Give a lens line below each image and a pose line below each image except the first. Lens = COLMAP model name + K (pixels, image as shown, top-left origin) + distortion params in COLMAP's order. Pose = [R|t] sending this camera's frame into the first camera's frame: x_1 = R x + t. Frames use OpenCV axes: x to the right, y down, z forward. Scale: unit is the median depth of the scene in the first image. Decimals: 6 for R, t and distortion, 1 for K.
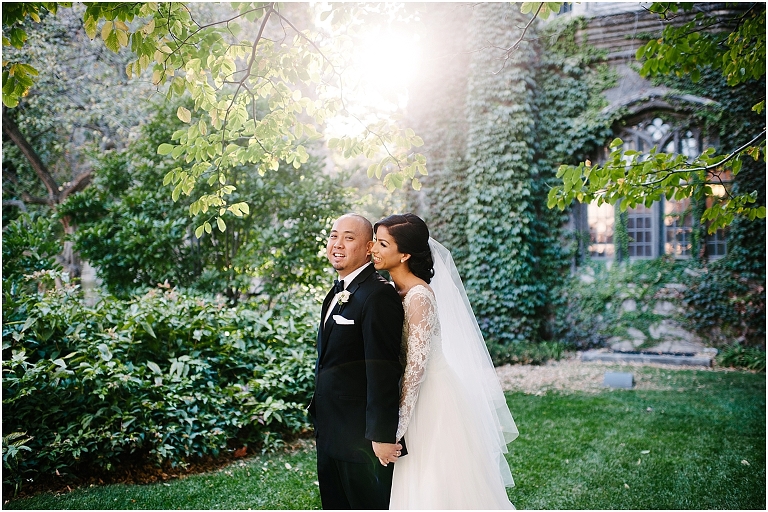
lens RADIAL K [[756.5, 0, 382.4], [0, 756.5, 254.2], [0, 0, 1]] dist [-0.080174, 0.000000]
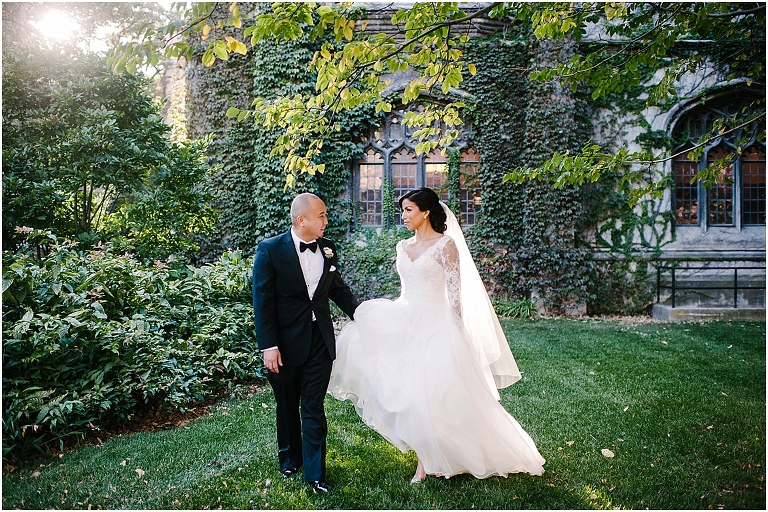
lens RADIAL K [[756.5, 0, 385.9], [0, 756.5, 254.7], [0, 0, 1]] dist [-0.080174, 0.000000]
pose [[0.902125, -0.006737, 0.431423, -0.210615], [-0.011297, 0.999167, 0.039226, 0.004996], [-0.431327, -0.040260, 0.901297, -0.040570]]
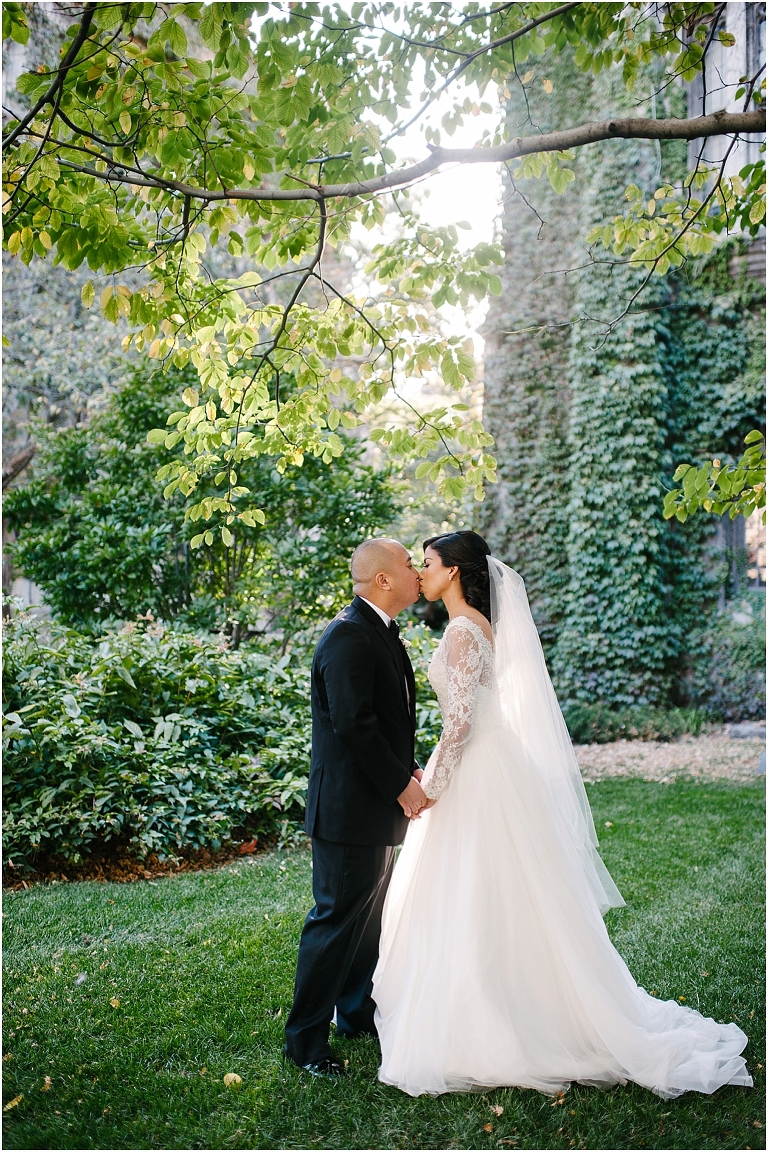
lens RADIAL K [[1134.8, 0, 386.2], [0, 1134.8, 570.2], [0, 0, 1]] dist [-0.080174, 0.000000]
pose [[0.998646, 0.015795, -0.049573, -0.001985], [-0.016035, 0.999862, -0.004452, -0.001827], [0.049496, 0.005241, 0.998761, -0.049428]]
